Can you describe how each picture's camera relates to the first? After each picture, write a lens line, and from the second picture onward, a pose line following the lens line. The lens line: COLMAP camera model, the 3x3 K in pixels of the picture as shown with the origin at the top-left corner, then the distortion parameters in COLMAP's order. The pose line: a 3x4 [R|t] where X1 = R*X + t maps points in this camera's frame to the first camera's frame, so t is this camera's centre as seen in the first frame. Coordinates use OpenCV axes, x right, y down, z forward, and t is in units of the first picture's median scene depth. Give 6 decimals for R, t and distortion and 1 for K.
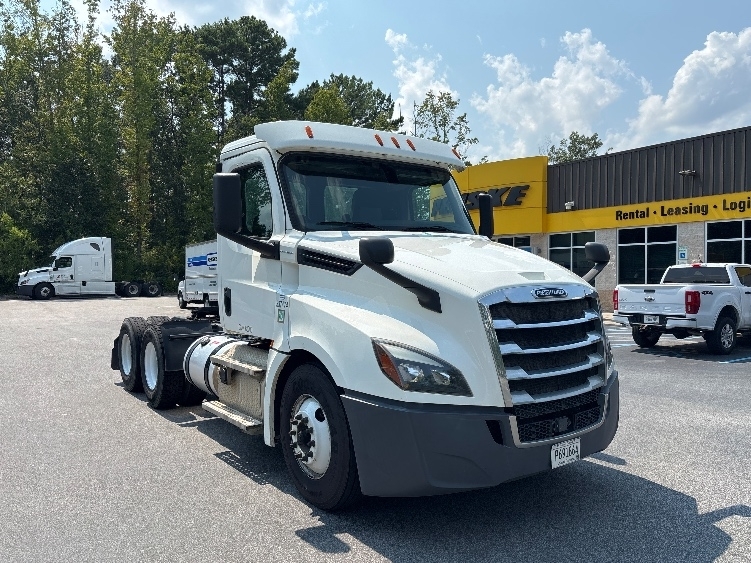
lens RADIAL K [[591.8, 0, 375.5], [0, 591.8, 281.5], [0, 0, 1]] dist [0.004874, 0.000469]
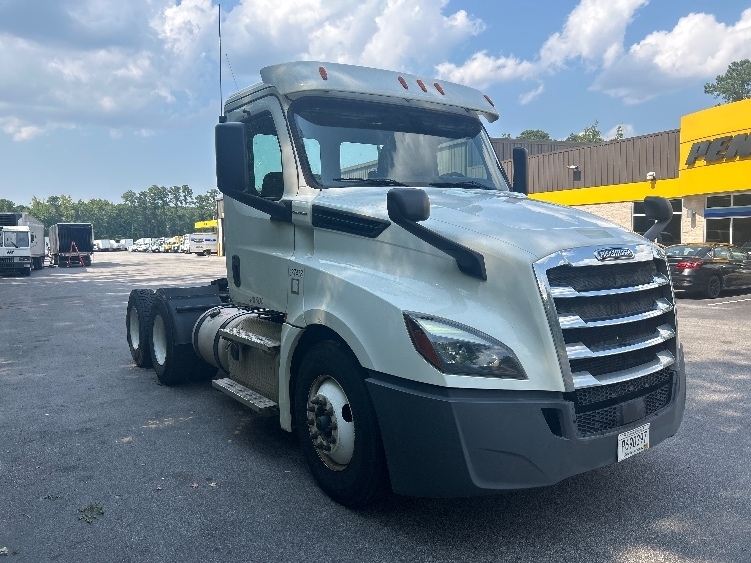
lens RADIAL K [[591.8, 0, 375.5], [0, 591.8, 281.5], [0, 0, 1]] dist [0.004874, 0.000469]
pose [[0.999541, -0.014064, -0.026837, -0.019416], [0.015558, 0.998291, 0.056324, 0.004900], [0.025999, -0.056715, 0.998052, 0.142480]]
